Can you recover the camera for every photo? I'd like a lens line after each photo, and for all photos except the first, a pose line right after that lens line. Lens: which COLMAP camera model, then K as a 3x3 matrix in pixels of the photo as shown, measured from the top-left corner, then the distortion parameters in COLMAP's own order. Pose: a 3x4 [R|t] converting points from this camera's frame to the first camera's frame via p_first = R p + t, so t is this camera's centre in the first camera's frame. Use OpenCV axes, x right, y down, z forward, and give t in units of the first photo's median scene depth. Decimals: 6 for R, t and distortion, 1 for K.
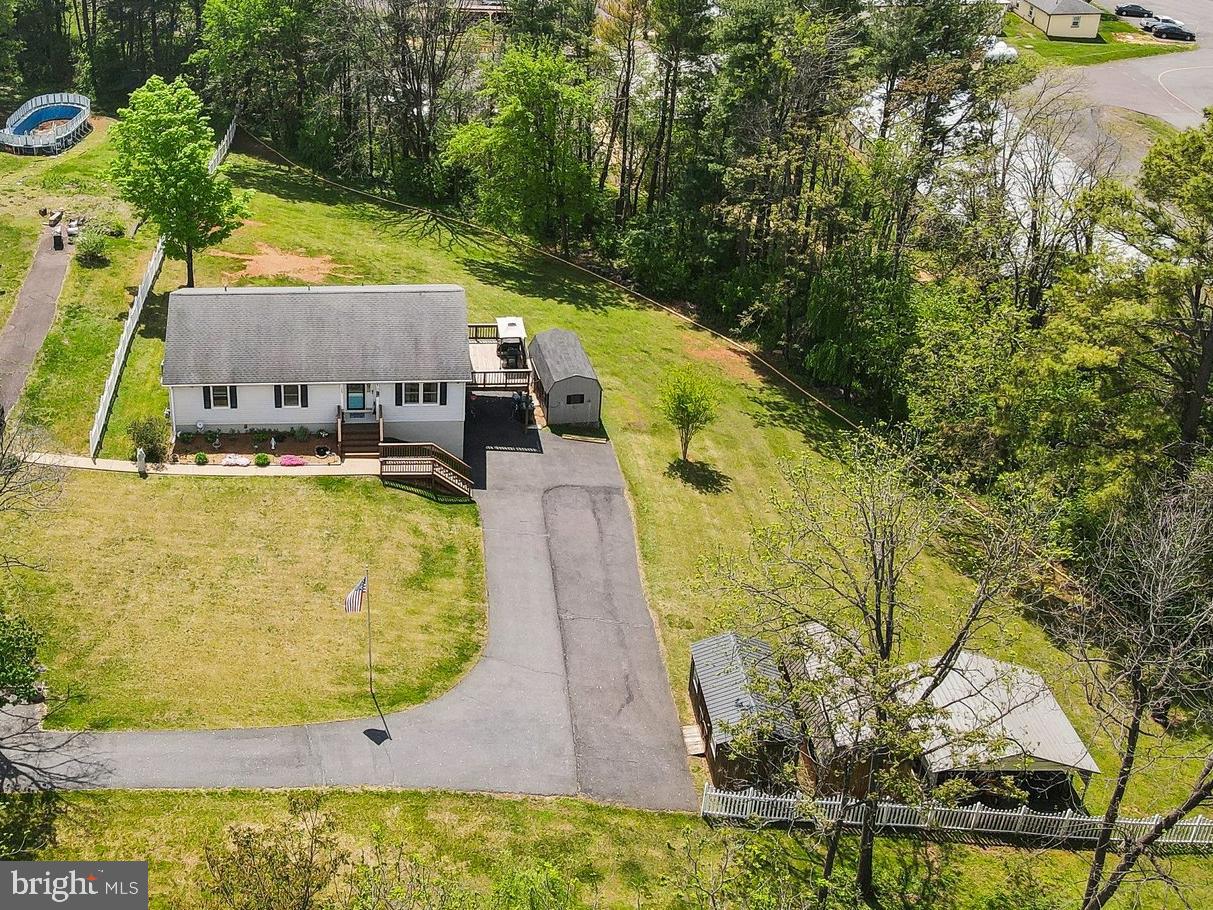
lens RADIAL K [[1449.2, 0, 602.5], [0, 1449.2, 453.8], [0, 0, 1]] dist [-0.065402, -0.015131]
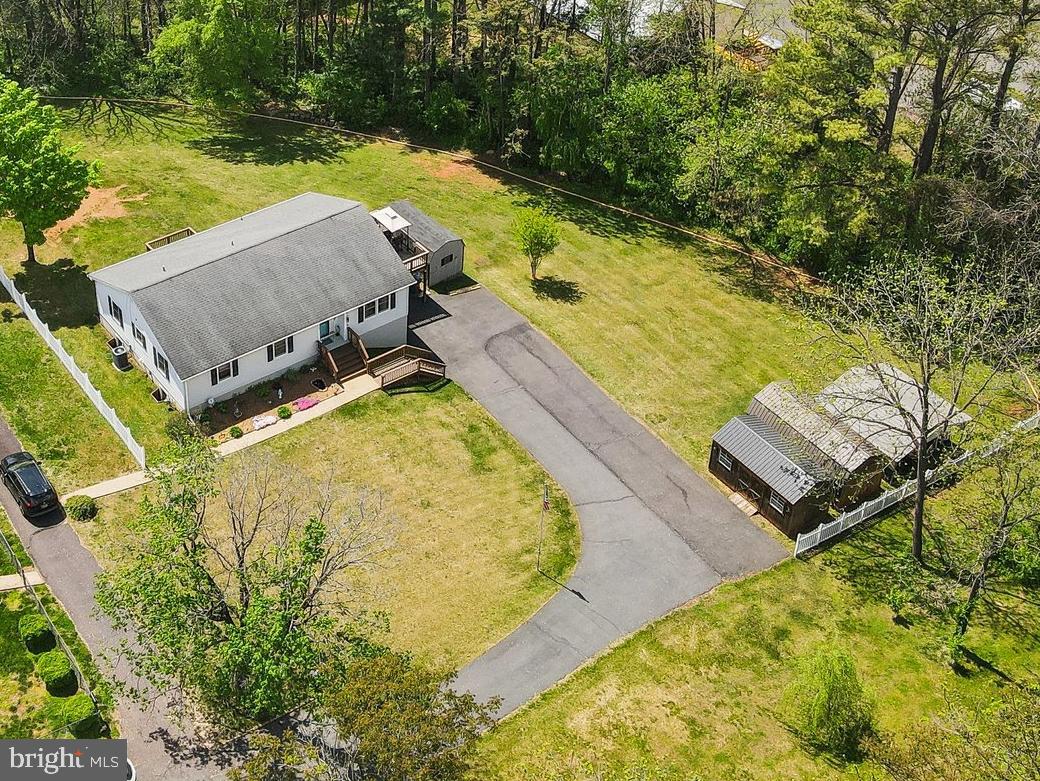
lens RADIAL K [[1242.5, 0, 516.6], [0, 1242.5, 389.5], [0, 0, 1]] dist [-0.065402, -0.015131]
pose [[0.856390, -0.345945, 0.383299, -0.430057], [0.248900, 0.927004, 0.280557, -0.228891], [-0.452377, -0.144863, 0.879983, 0.077907]]
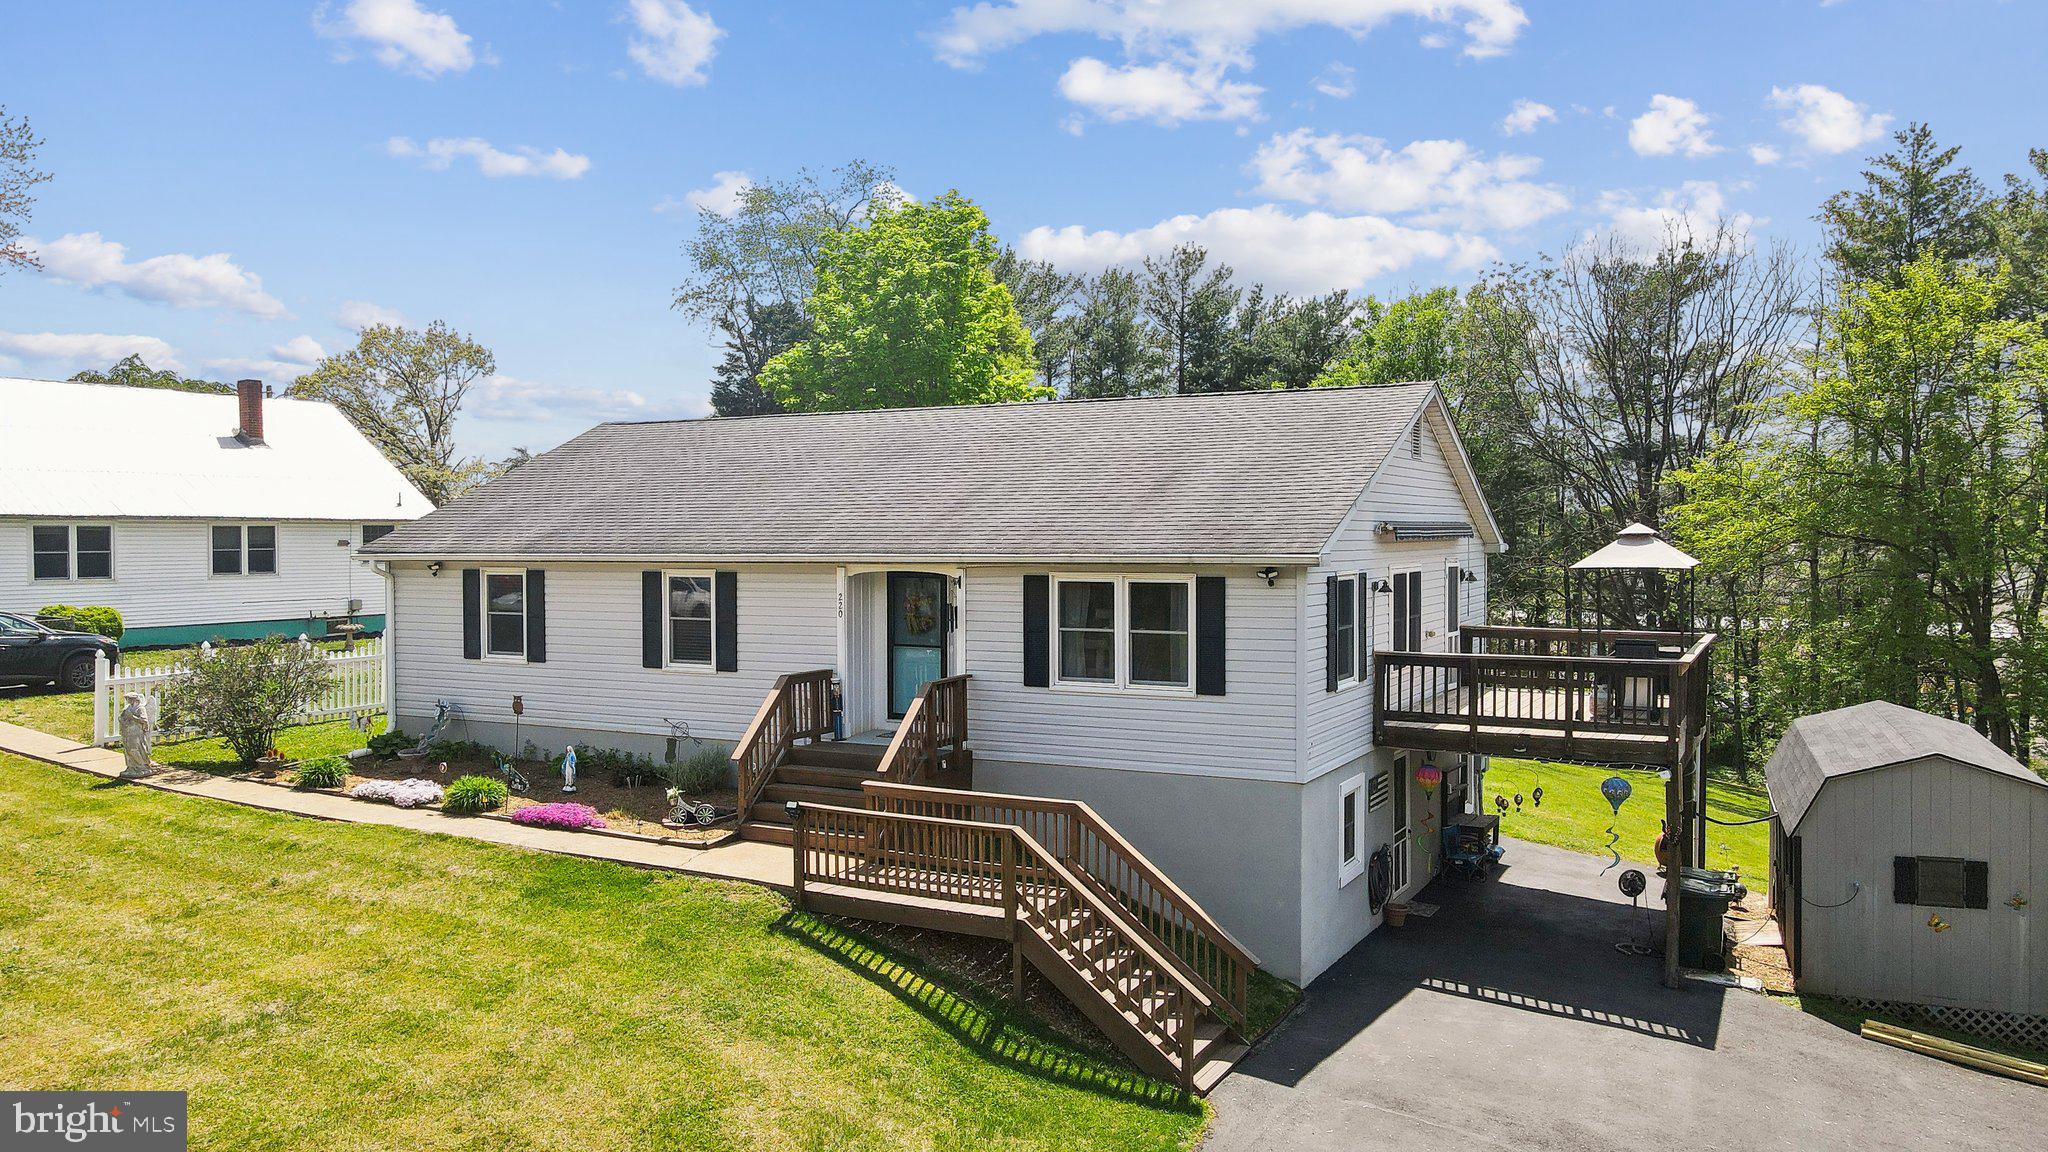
lens RADIAL K [[1554.5, 0, 1024.0], [0, 1554.5, 576.0], [0, 0, 1]] dist [-0.007938, -0.002286]
pose [[0.811088, -0.052816, -0.582534, 0.008339], [-0.255780, 0.863623, -0.434434, 0.063612], [0.526035, 0.501365, 0.686965, 0.816682]]
